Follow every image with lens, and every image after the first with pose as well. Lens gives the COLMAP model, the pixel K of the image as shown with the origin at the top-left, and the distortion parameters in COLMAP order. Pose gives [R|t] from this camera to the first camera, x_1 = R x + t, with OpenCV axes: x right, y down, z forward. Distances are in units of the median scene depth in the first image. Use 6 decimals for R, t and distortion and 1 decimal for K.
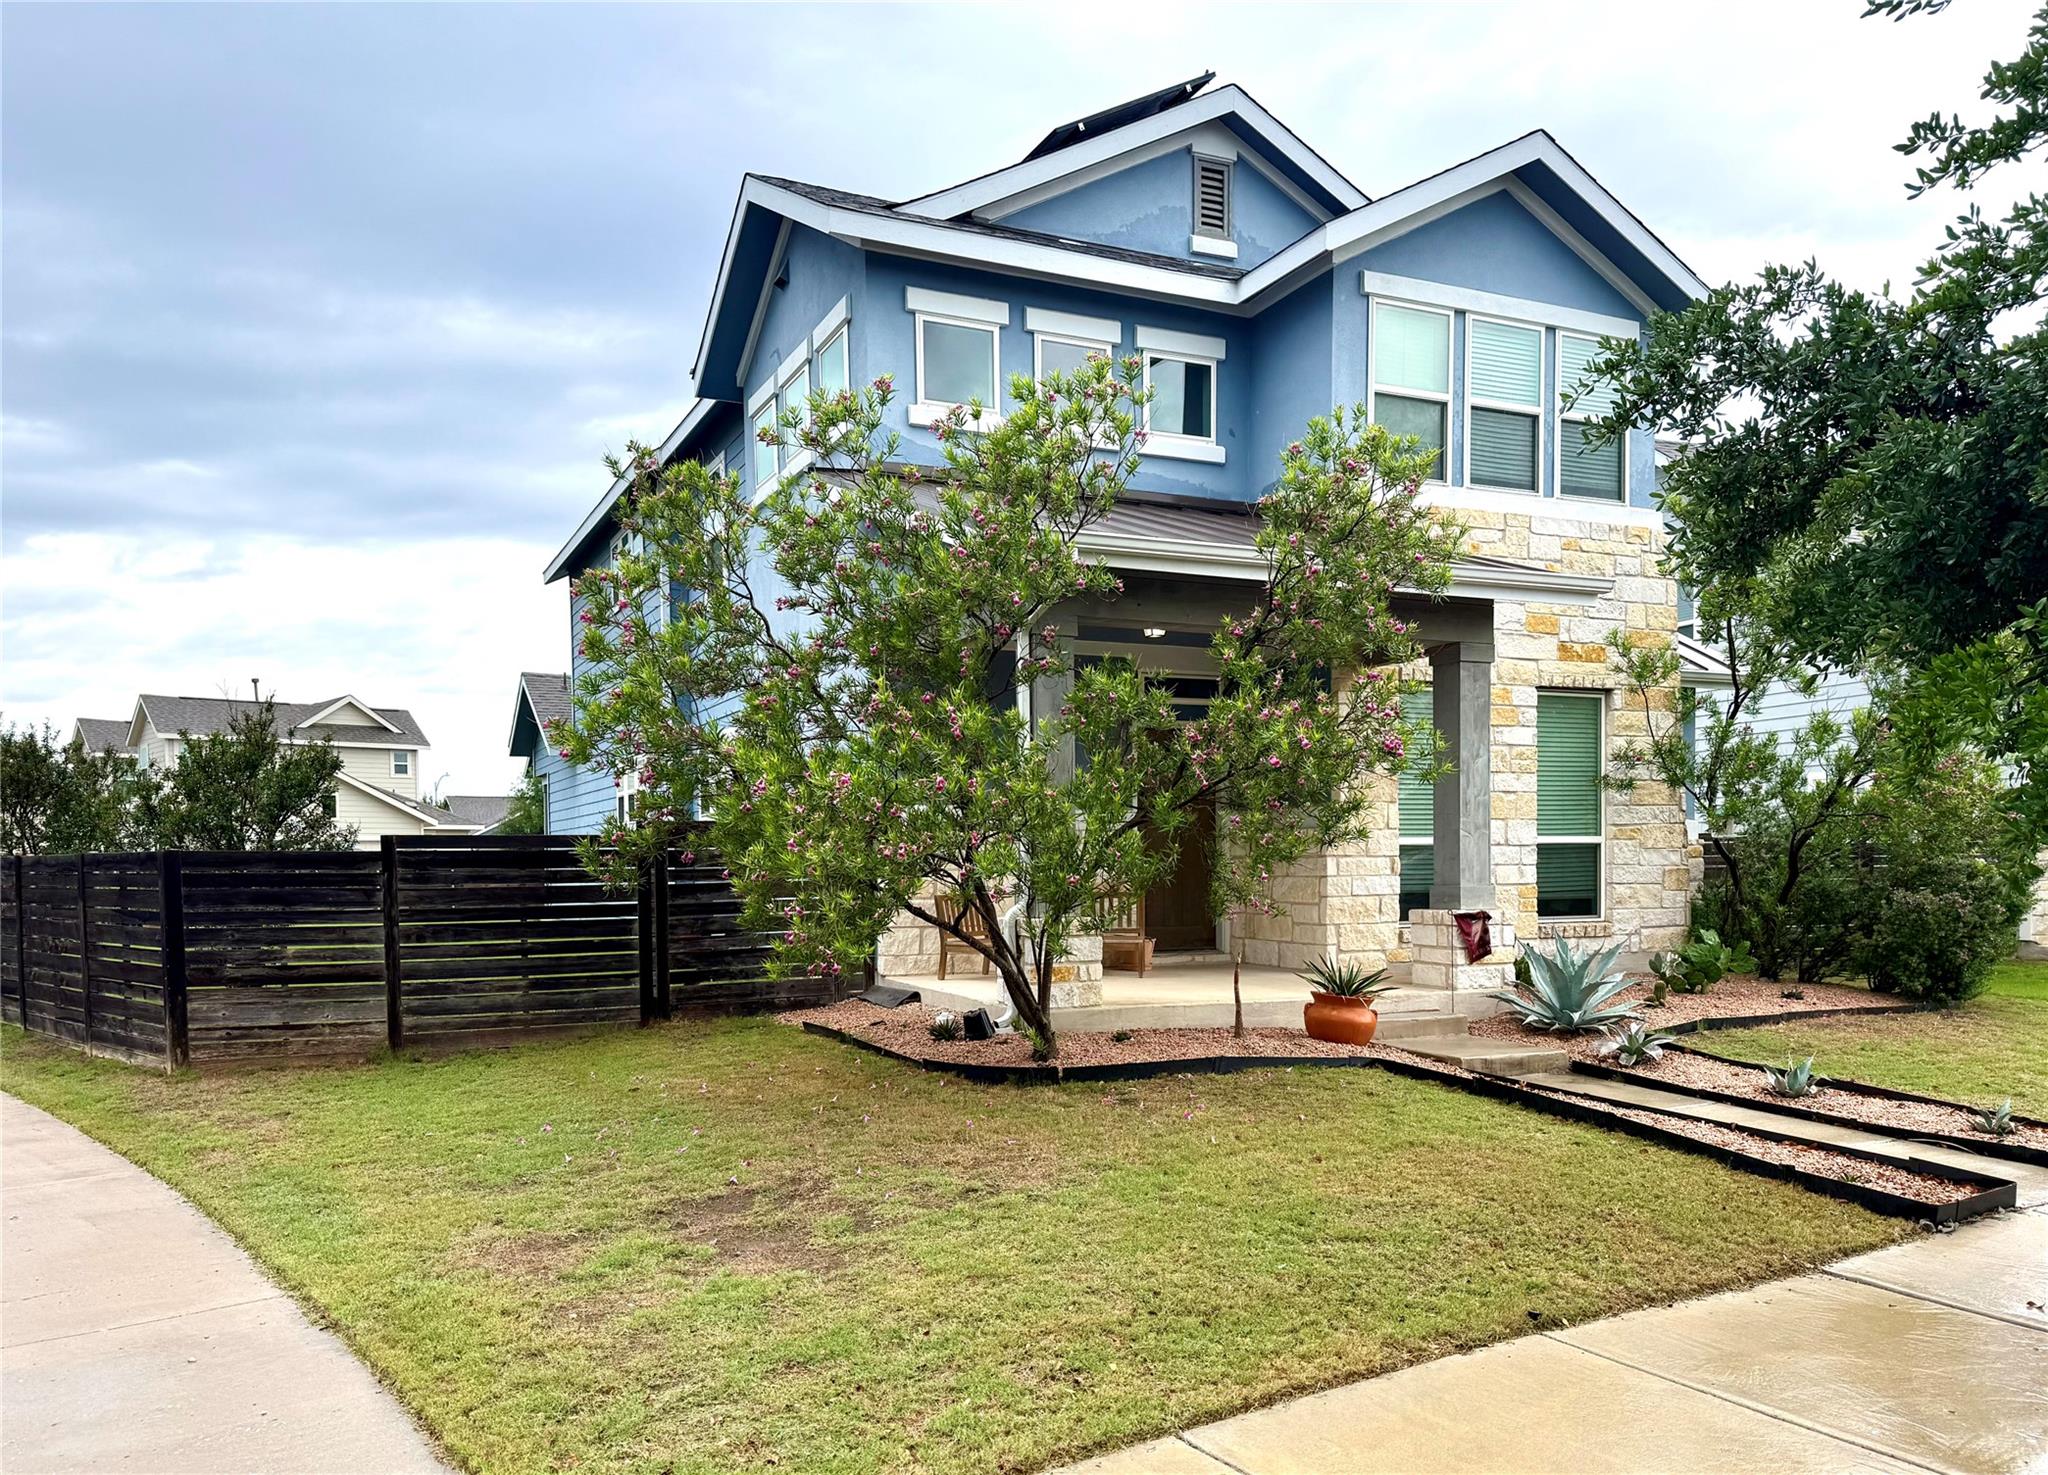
lens RADIAL K [[1515.1, 0, 1026.0], [0, 1515.1, 661.0], [0, 0, 1]] dist [0.127996, 0.000437]
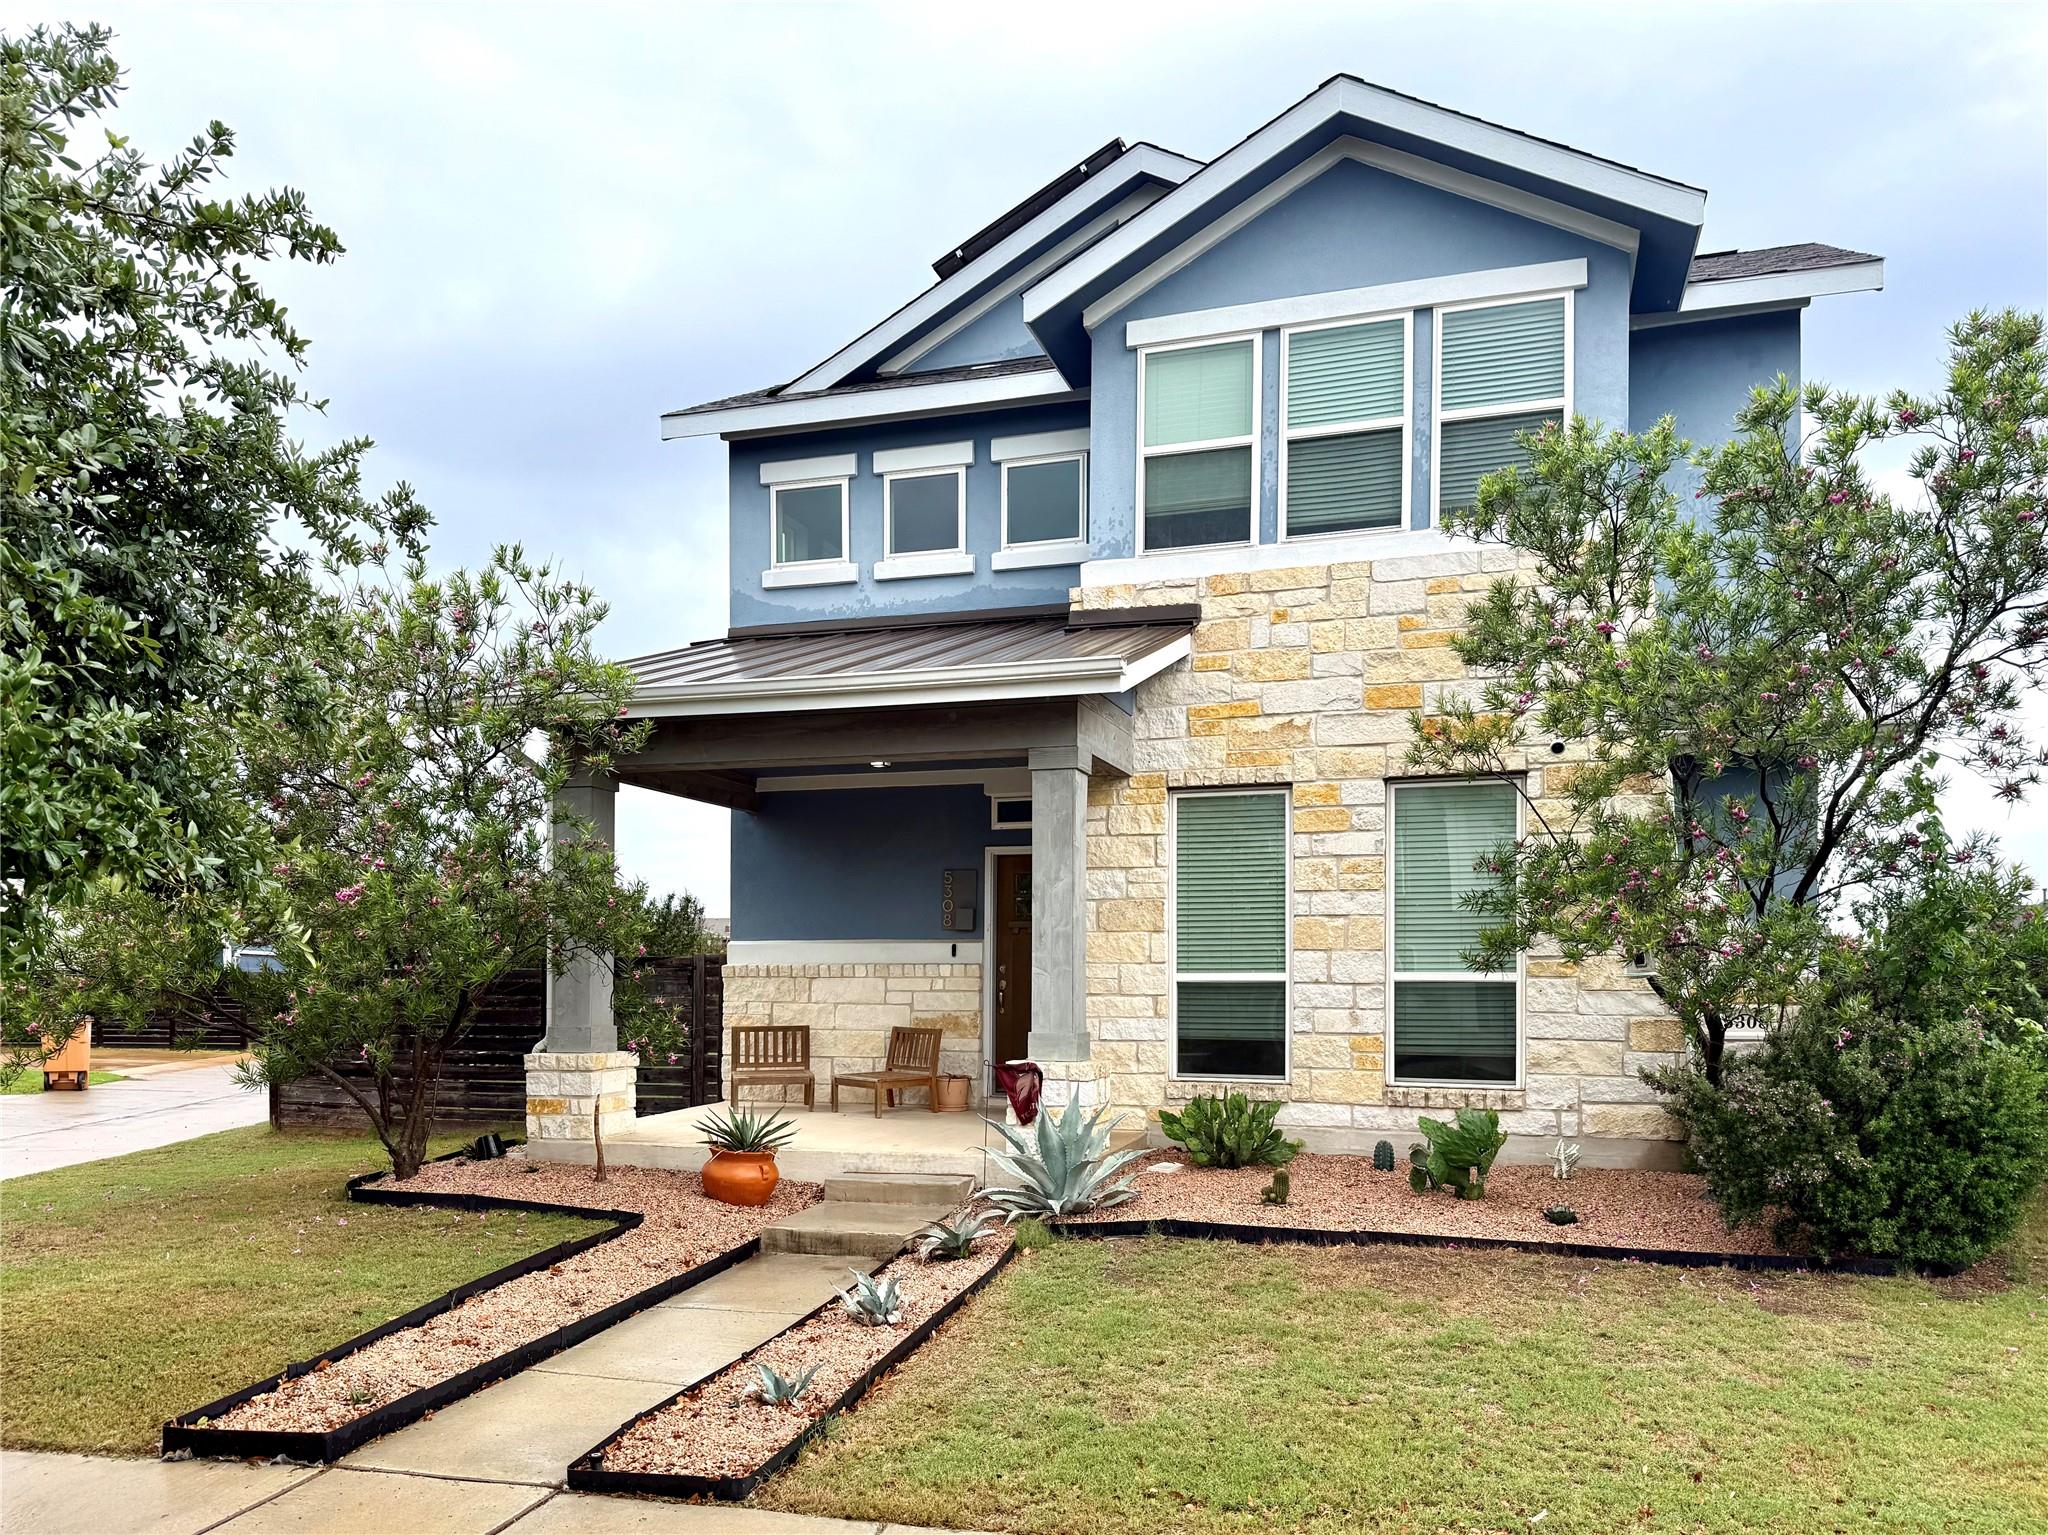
lens RADIAL K [[1407.0, 0, 1024.0], [0, 1407.0, 767.5], [0, 0, 1]] dist [0.107639, -0.000177]
pose [[0.742159, -0.088793, -0.664316, 0.681665], [0.075008, 0.995962, -0.049323, 0.033215], [0.666014, -0.013223, 0.745822, 0.349930]]
